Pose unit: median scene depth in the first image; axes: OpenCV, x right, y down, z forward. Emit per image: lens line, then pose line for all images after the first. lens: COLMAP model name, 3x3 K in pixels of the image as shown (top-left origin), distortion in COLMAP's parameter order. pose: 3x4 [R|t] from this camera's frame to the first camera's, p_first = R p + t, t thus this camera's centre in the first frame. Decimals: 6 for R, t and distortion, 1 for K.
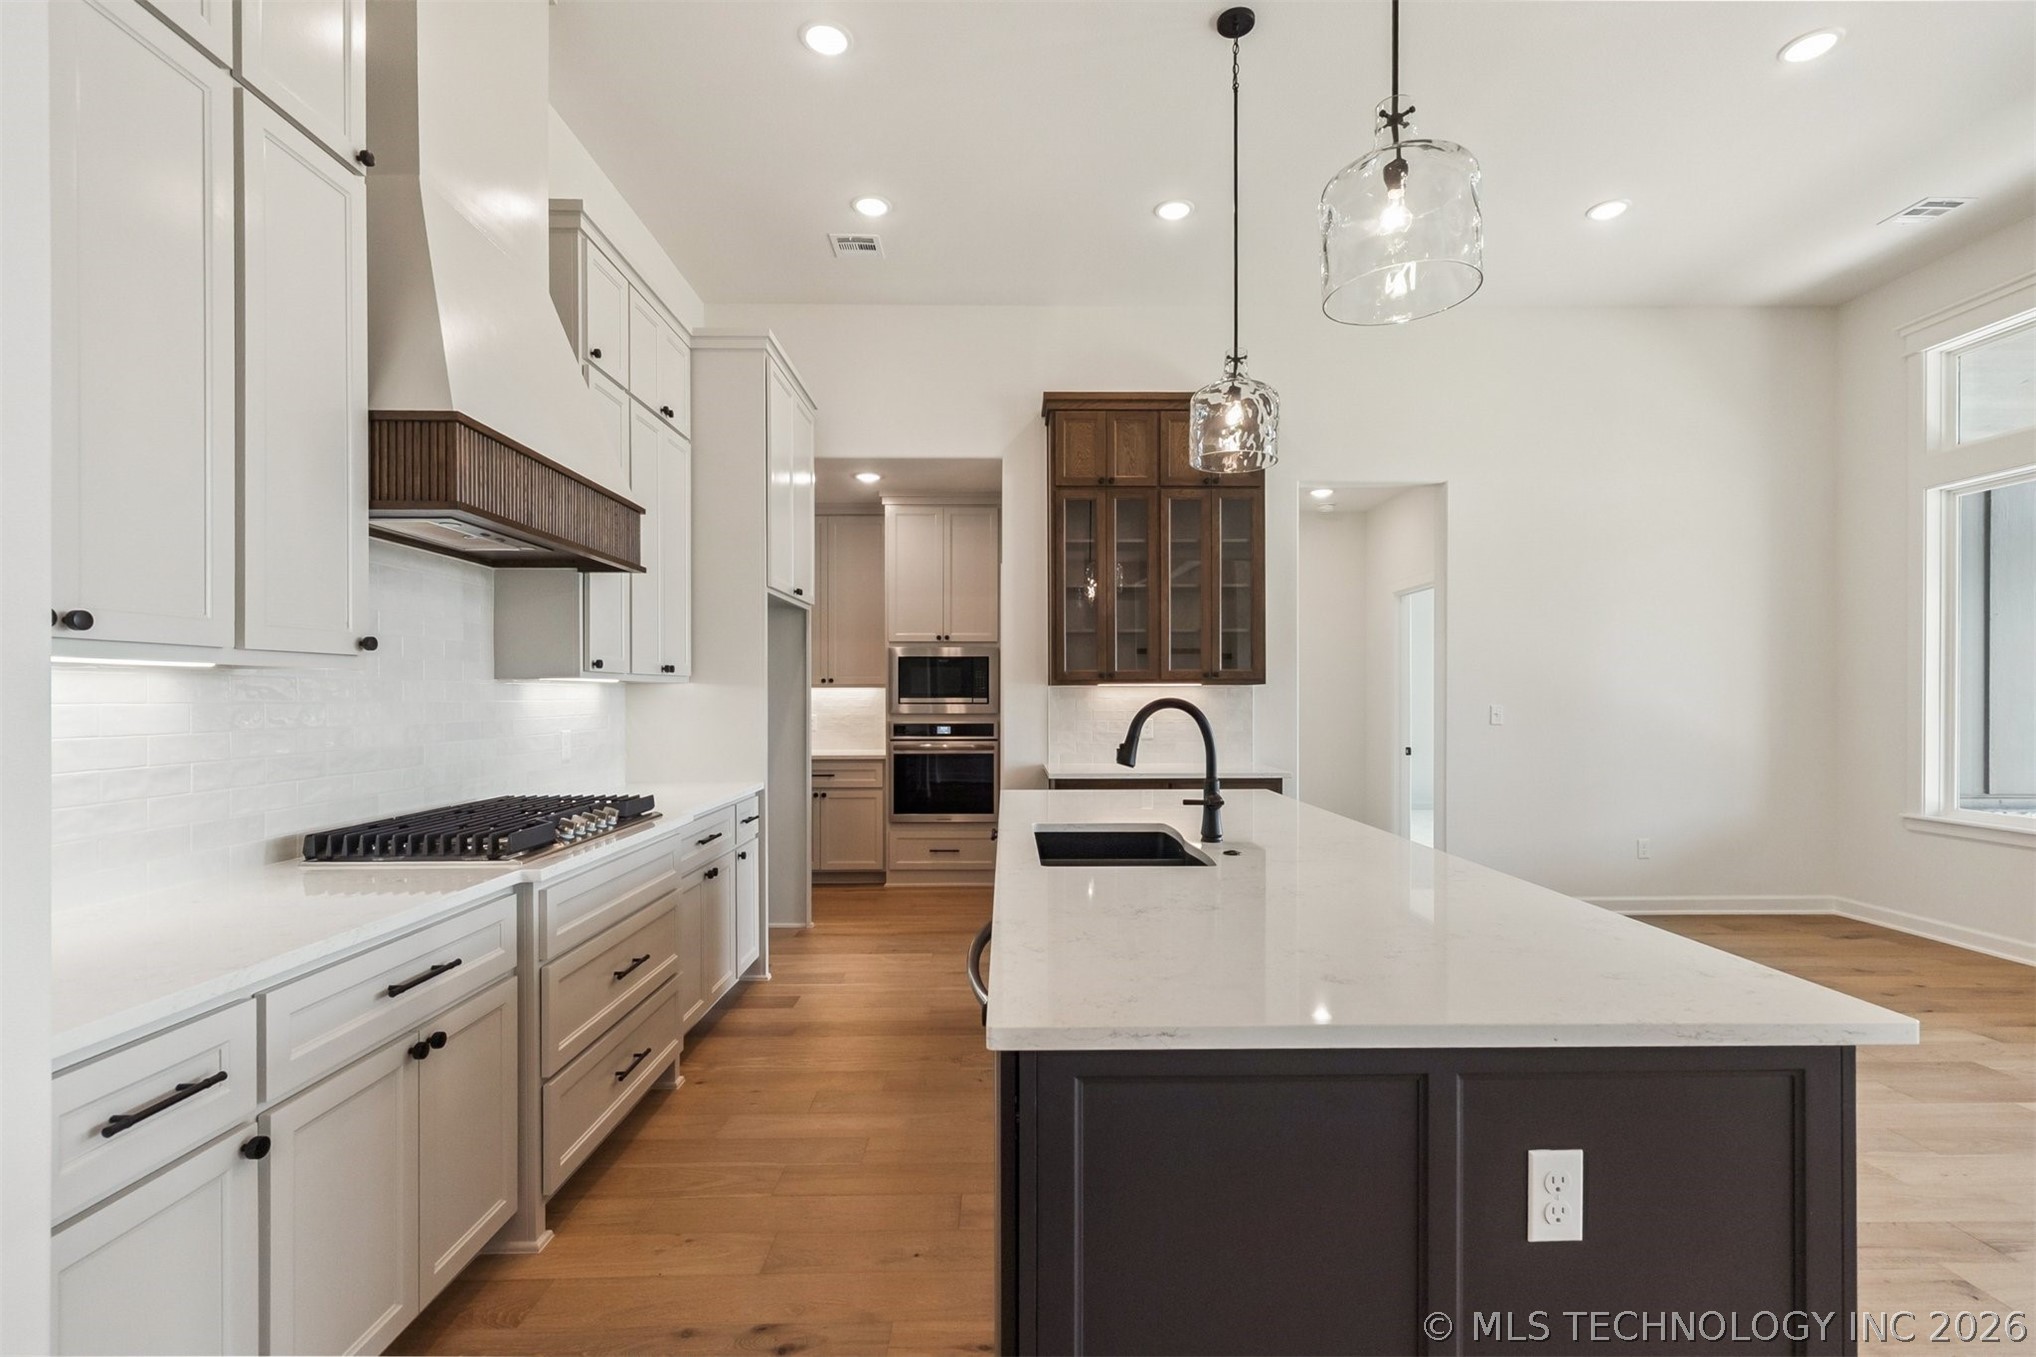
lens RADIAL K [[912.8, 0, 1034.4], [0, 912.8, 698.8], [0, 0, 1]] dist [0.000893, 0.006919]
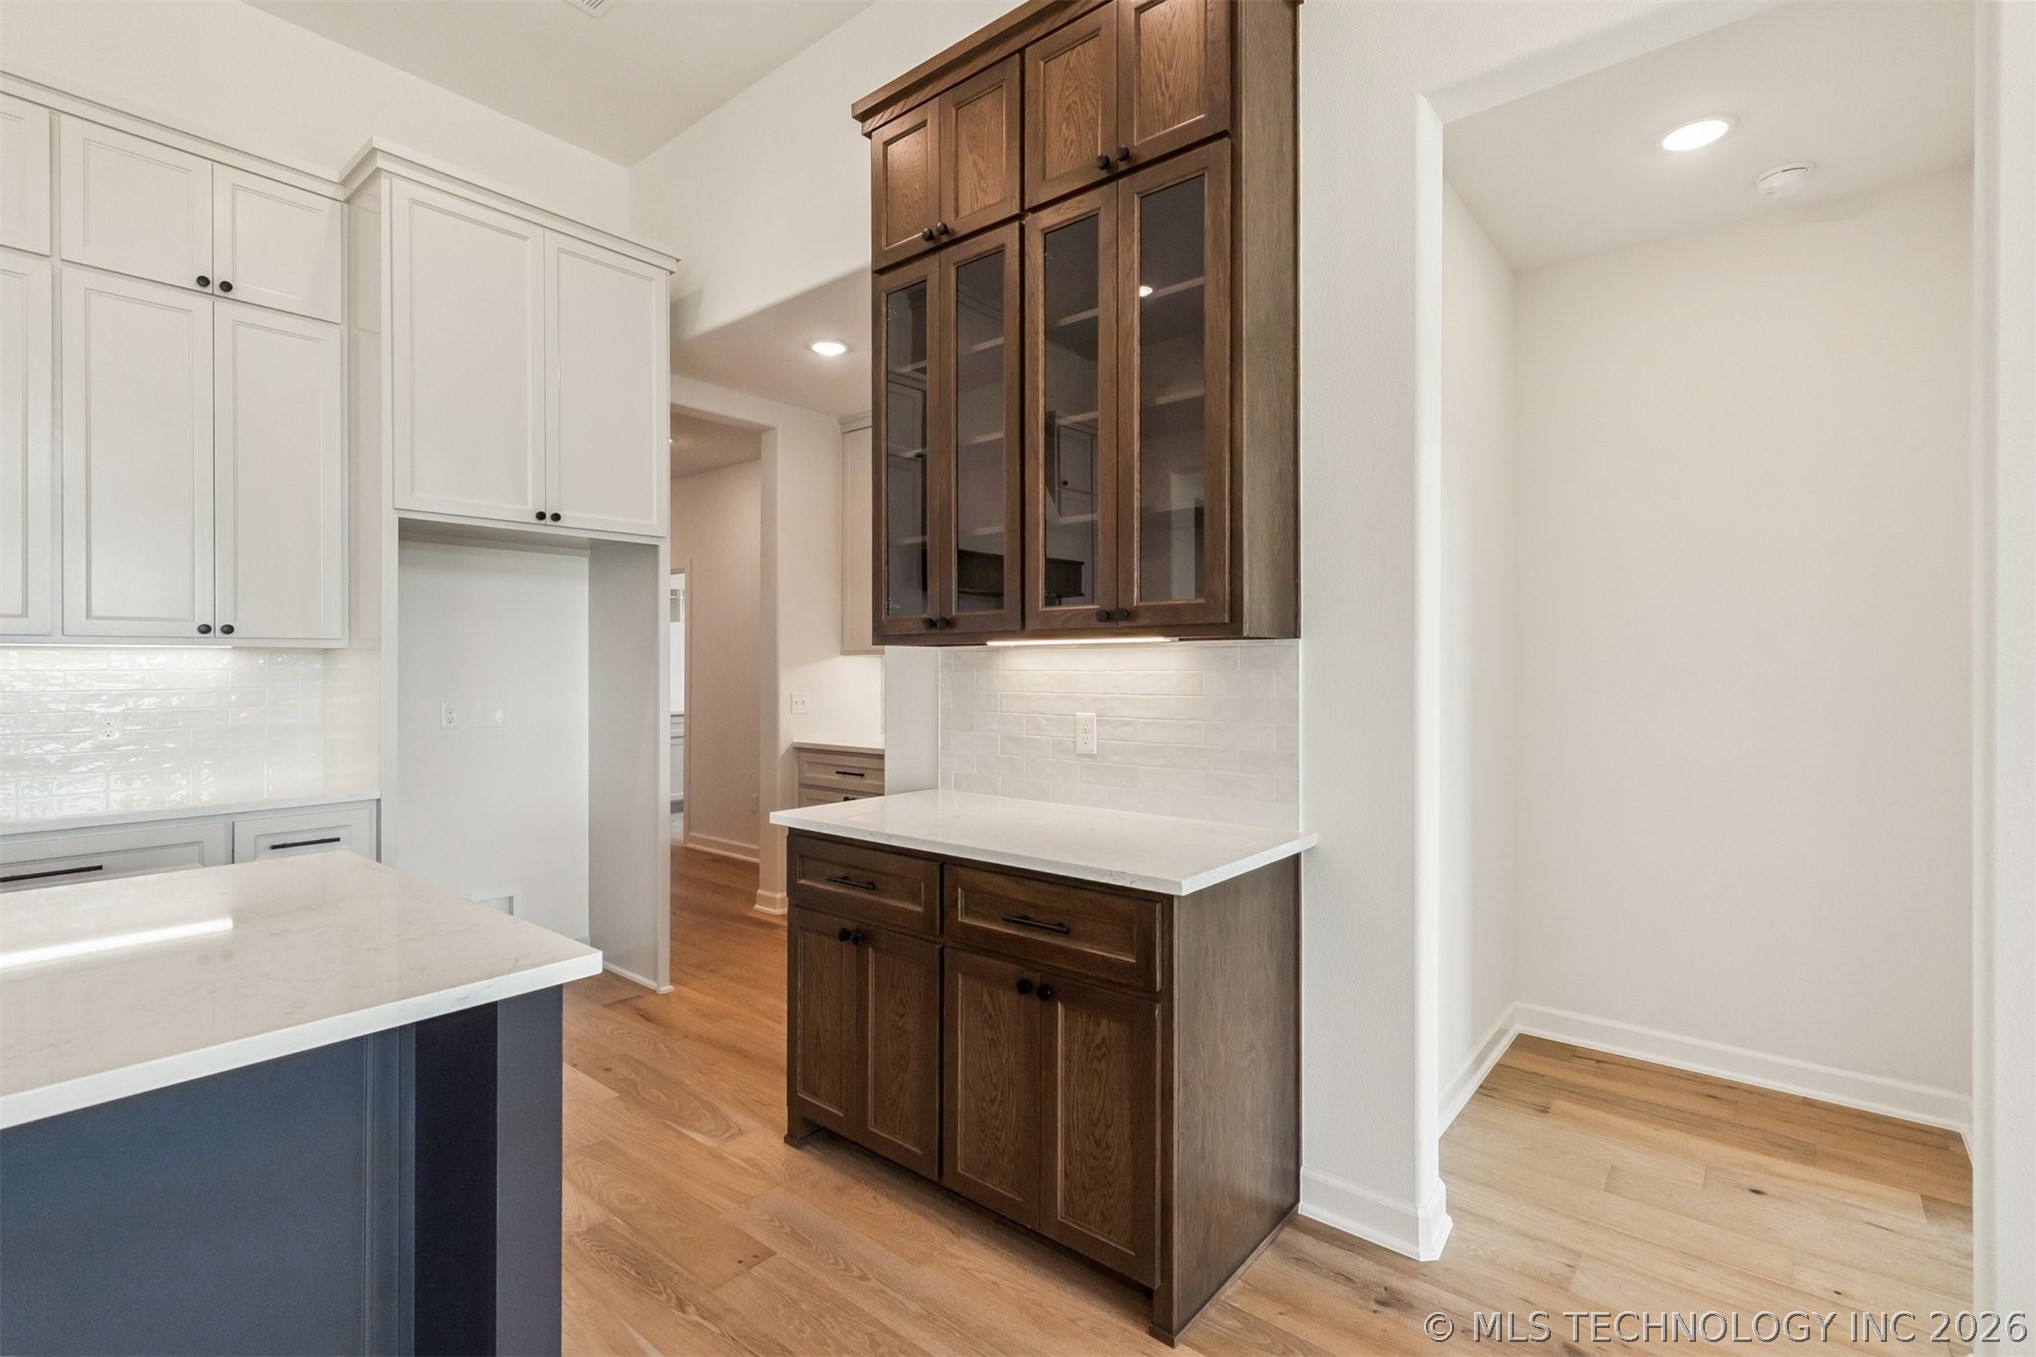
lens RADIAL K [[916.6, 0, 1010.5], [0, 916.6, 653.6], [0, 0, 1]] dist [0.000634, 0.000217]
pose [[0.751617, -0.007576, -0.659557, 0.521336], [-0.002796, 0.999888, -0.014671, -0.002905], [0.659594, 0.012871, 0.751512, 0.778769]]
